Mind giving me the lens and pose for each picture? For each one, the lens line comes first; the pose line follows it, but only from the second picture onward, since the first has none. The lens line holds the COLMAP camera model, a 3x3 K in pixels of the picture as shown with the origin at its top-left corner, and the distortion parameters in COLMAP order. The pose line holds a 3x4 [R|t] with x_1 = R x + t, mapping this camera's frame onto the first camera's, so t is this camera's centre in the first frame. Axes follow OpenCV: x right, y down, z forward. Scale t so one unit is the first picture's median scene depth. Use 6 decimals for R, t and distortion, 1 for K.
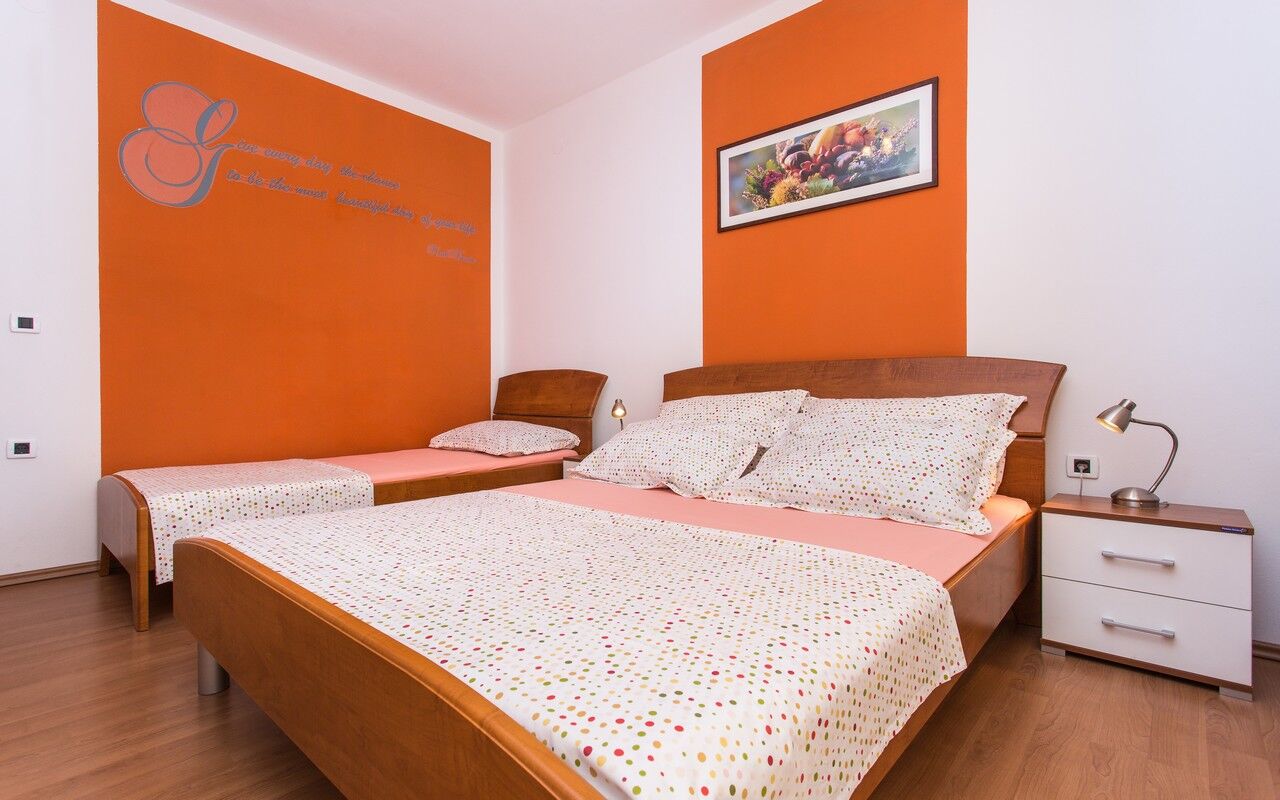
lens RADIAL K [[600.5, 0, 636.6], [0, 600.5, 393.4], [0, 0, 1]] dist [-0.003705, 0.003254]
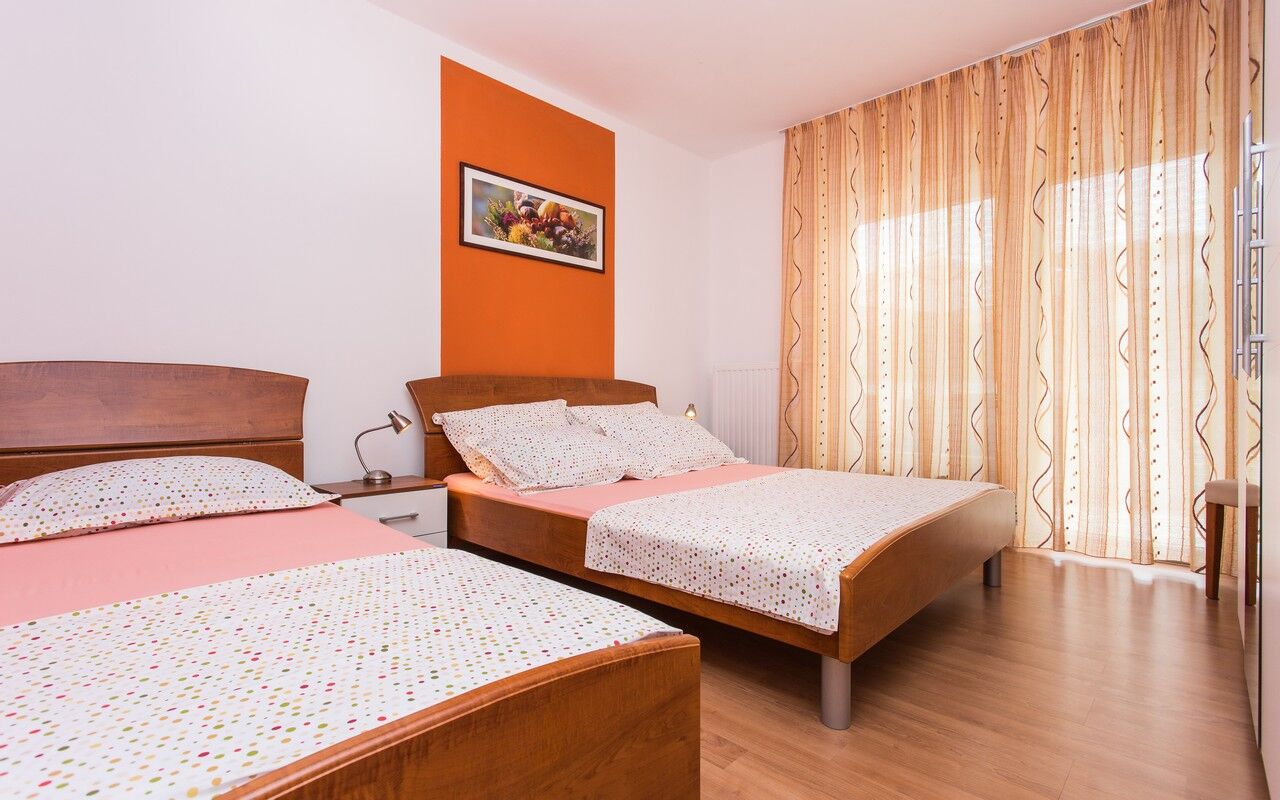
lens RADIAL K [[600.5, 0, 629.3], [0, 600.5, 396.2], [0, 0, 1]] dist [-0.003705, 0.003254]
pose [[0.033638, 0.000060, 0.999434, -0.955834], [0.002406, 0.999997, -0.000141, -0.011033], [-0.999431, 0.002410, 0.033638, 0.747122]]
